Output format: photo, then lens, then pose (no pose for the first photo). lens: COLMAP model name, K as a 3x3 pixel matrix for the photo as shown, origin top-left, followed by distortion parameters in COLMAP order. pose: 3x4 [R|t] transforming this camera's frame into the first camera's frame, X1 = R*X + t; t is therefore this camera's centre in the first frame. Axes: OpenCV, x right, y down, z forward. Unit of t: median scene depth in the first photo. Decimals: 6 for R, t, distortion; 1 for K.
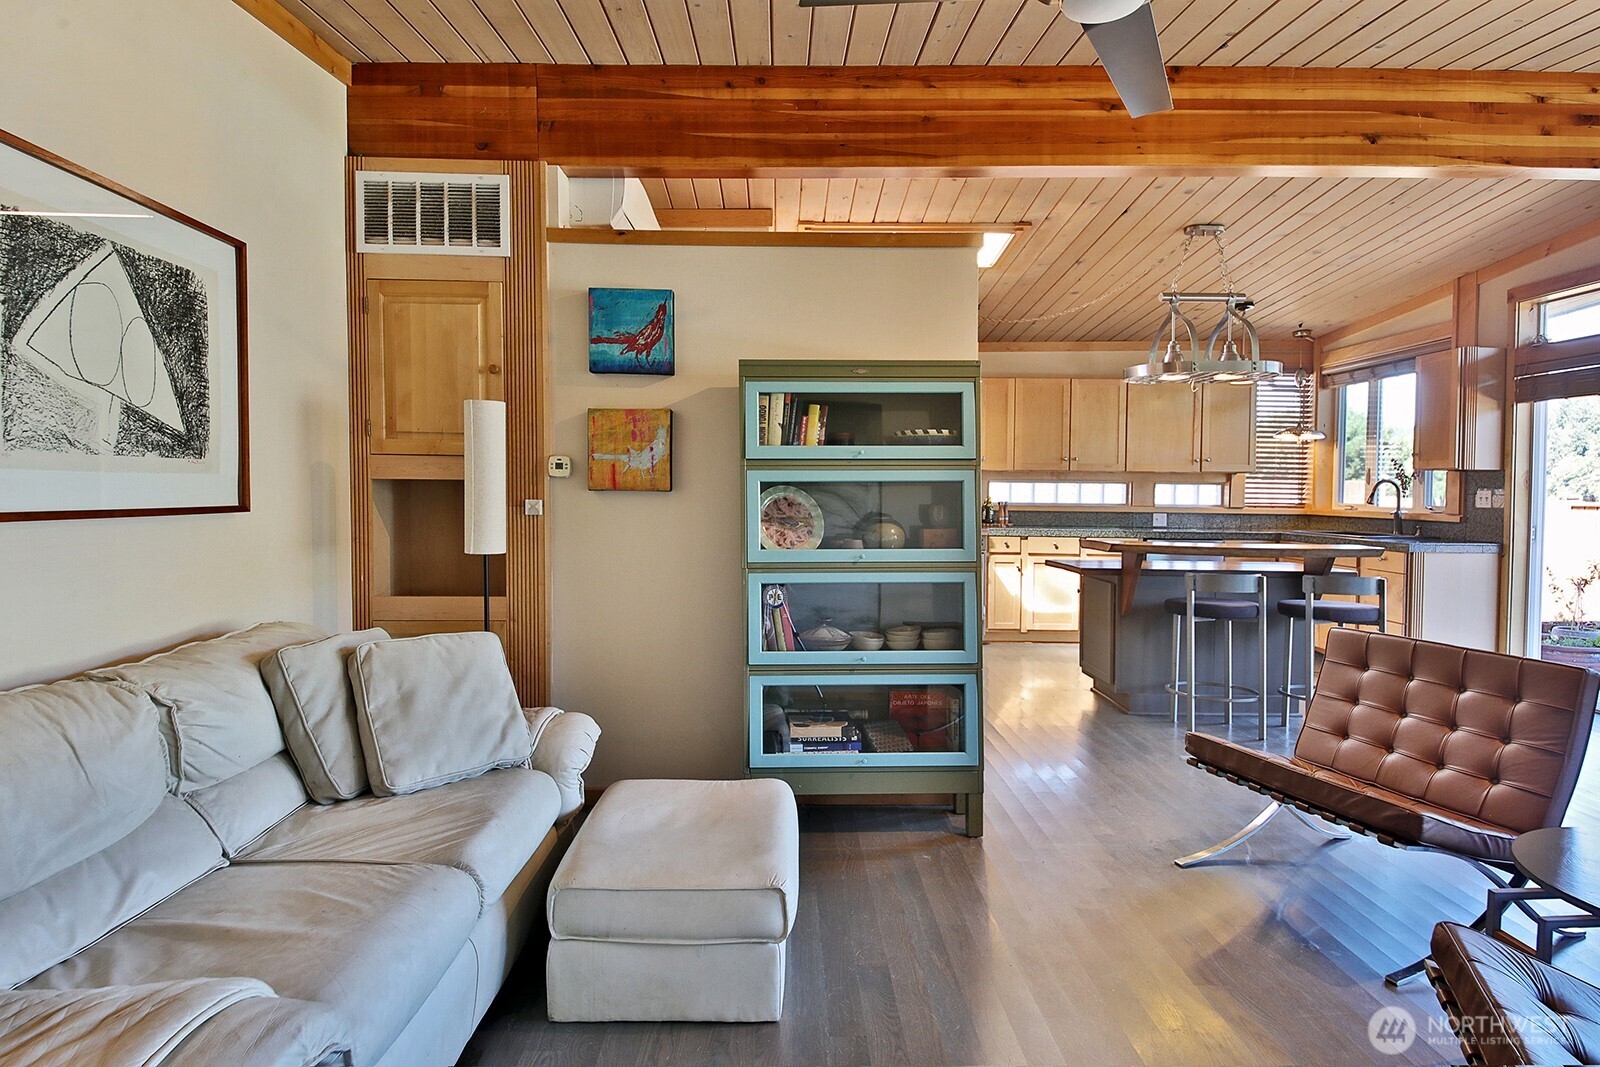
lens RADIAL K [[850.8, 0, 819.2], [0, 850.8, 518.3], [0, 0, 1]] dist [0.054231, -0.015631]
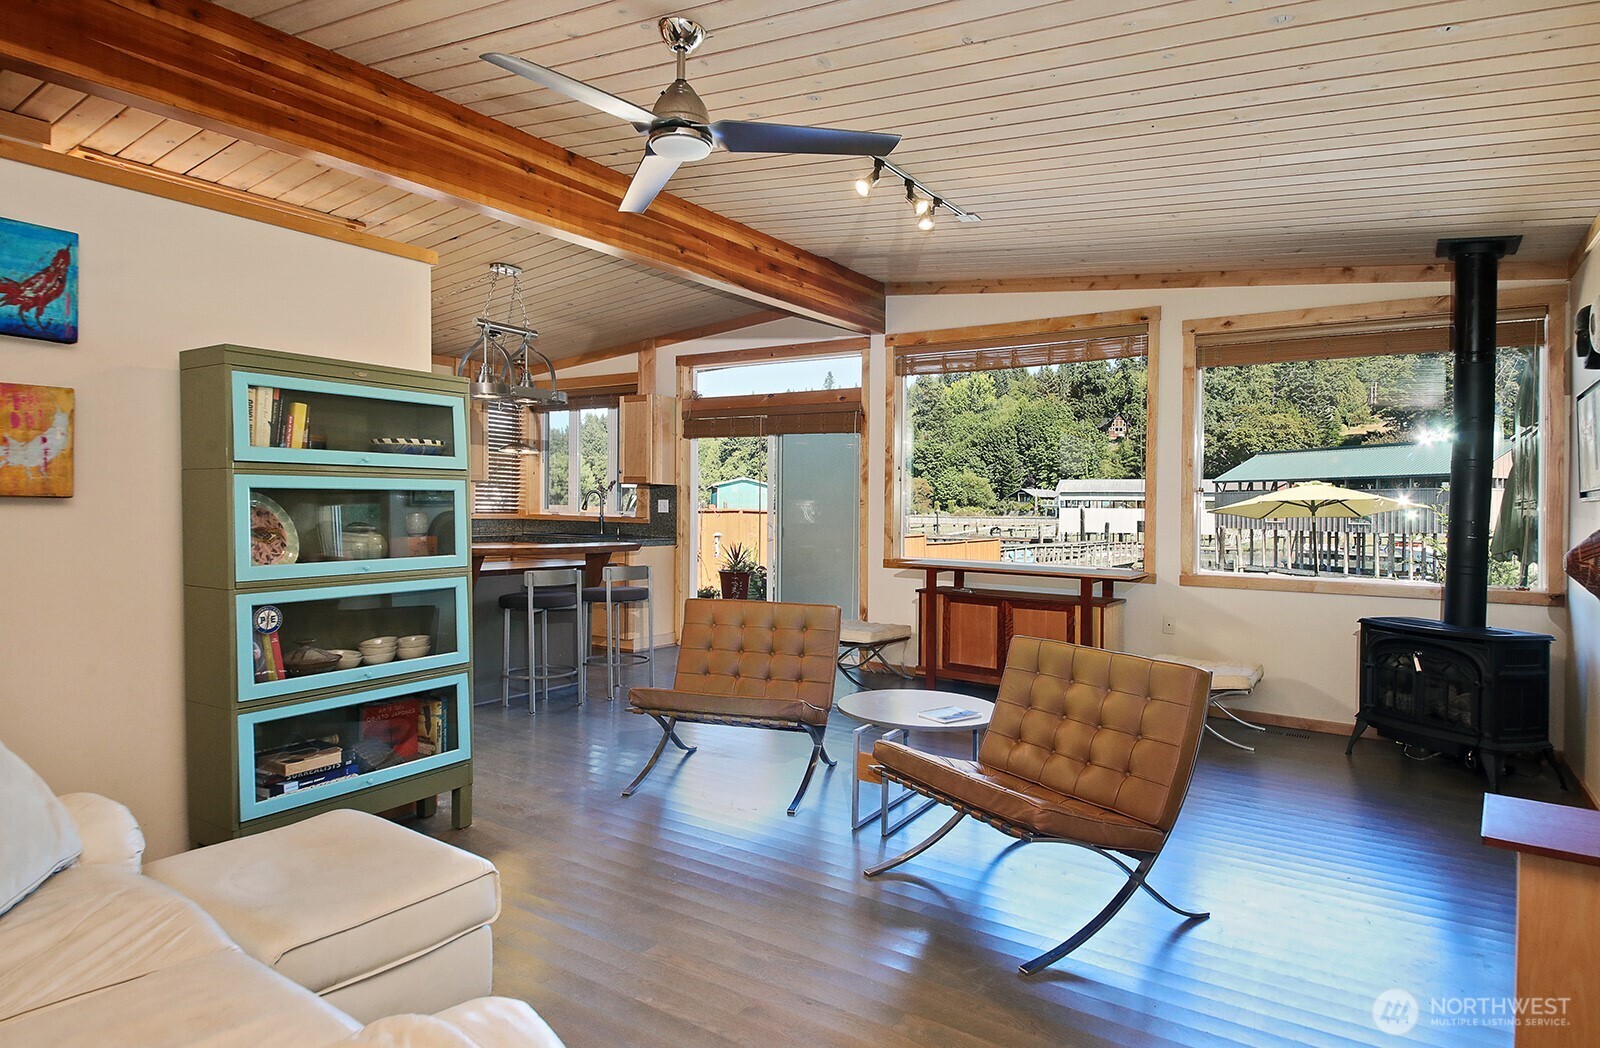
lens RADIAL K [[902.3, 0, 789.5], [0, 902.3, 507.3], [0, 0, 1]] dist [0.018889, -0.004423]
pose [[0.593343, -0.001058, 0.804949, -0.440930], [0.017620, 0.999777, -0.011674, -0.002421], [-0.804757, 0.021110, 0.593229, 0.010550]]
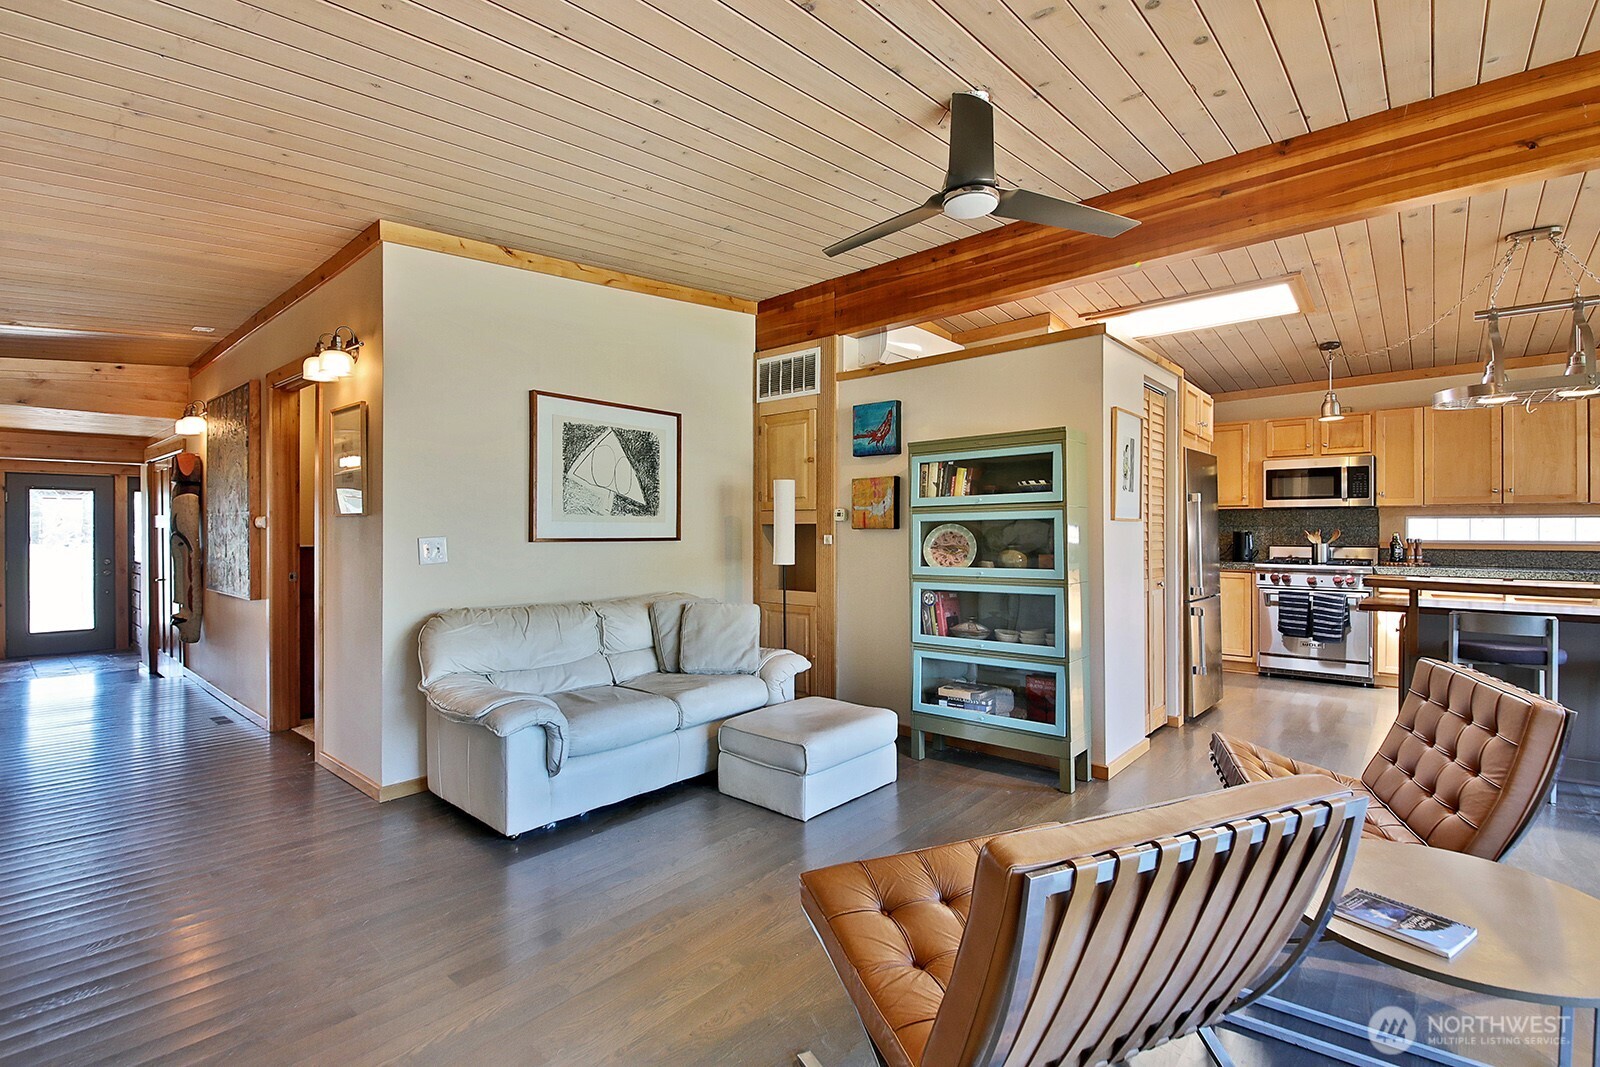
lens RADIAL K [[739.0, 0, 831.4], [0, 739.0, 537.3], [0, 0, 1]] dist [0.015659, -0.003399]
pose [[0.755963, -0.004591, -0.654598, 0.606104], [-0.014414, 0.999616, -0.023656, 0.016545], [0.654455, 0.027318, 0.755607, -0.085498]]
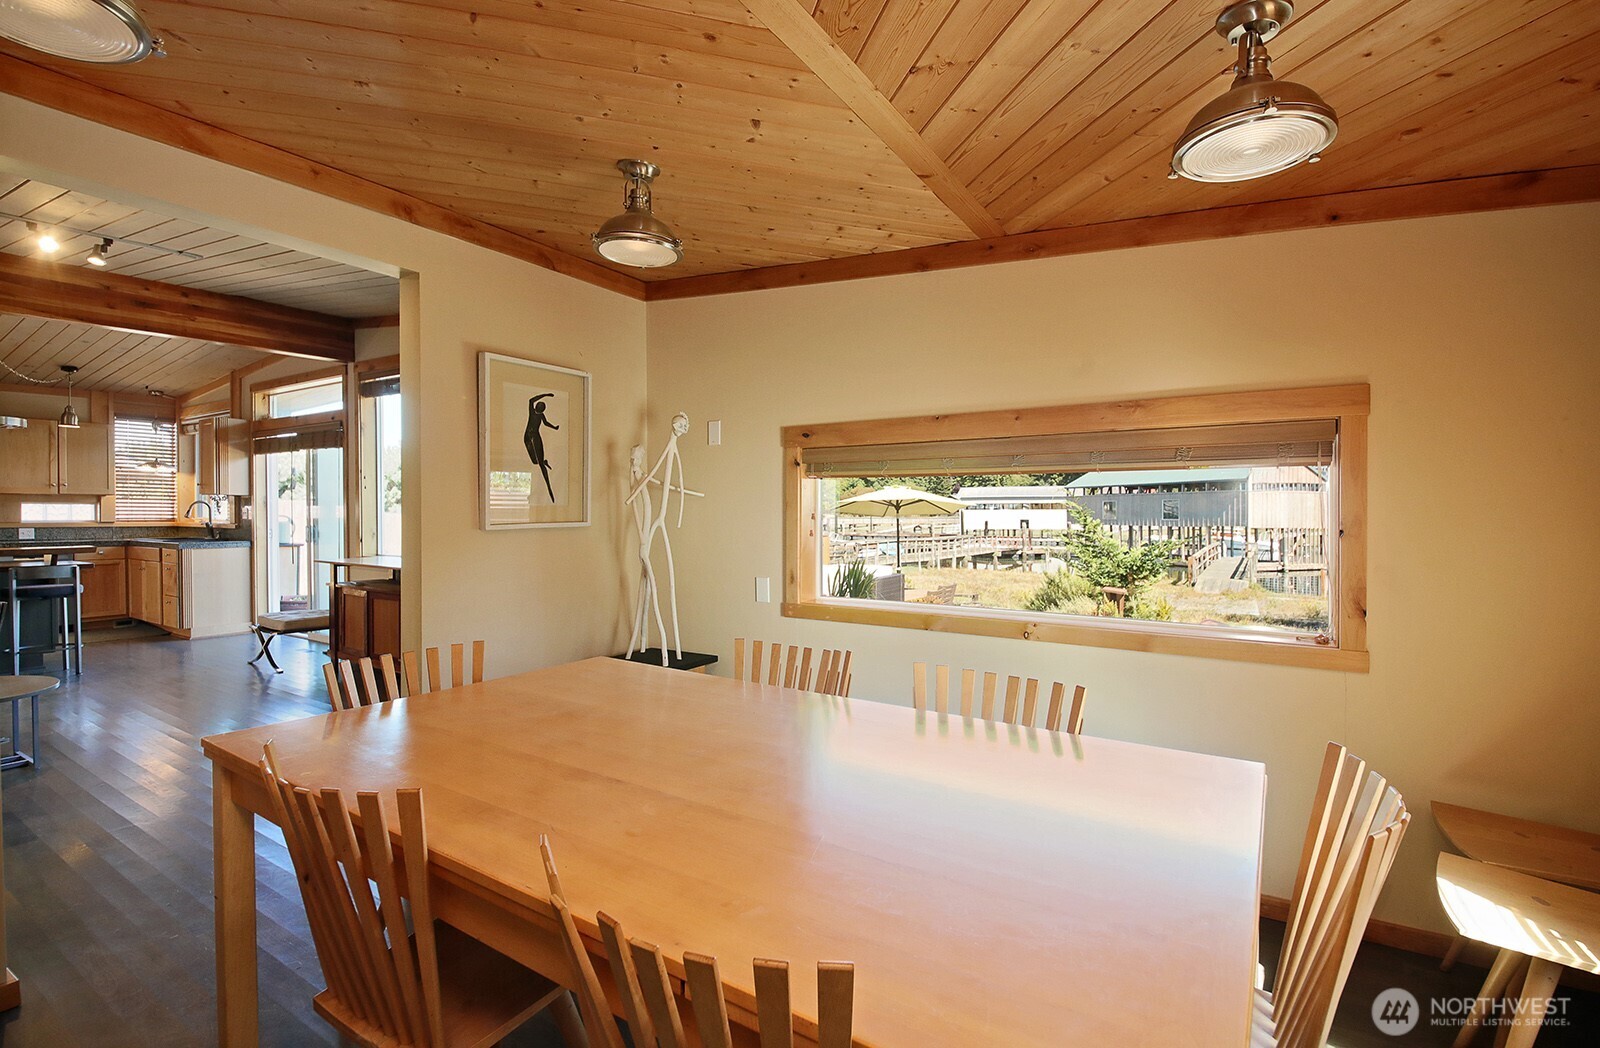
lens RADIAL K [[729.9, 0, 799.7], [0, 729.9, 515.5], [0, 0, 1]] dist [0.001876, 0.000726]
pose [[0.564797, -0.012959, 0.825128, 0.401917], [0.032508, 0.999450, -0.006555, 0.039815], [-0.824590, 0.030526, 0.564907, -1.004772]]
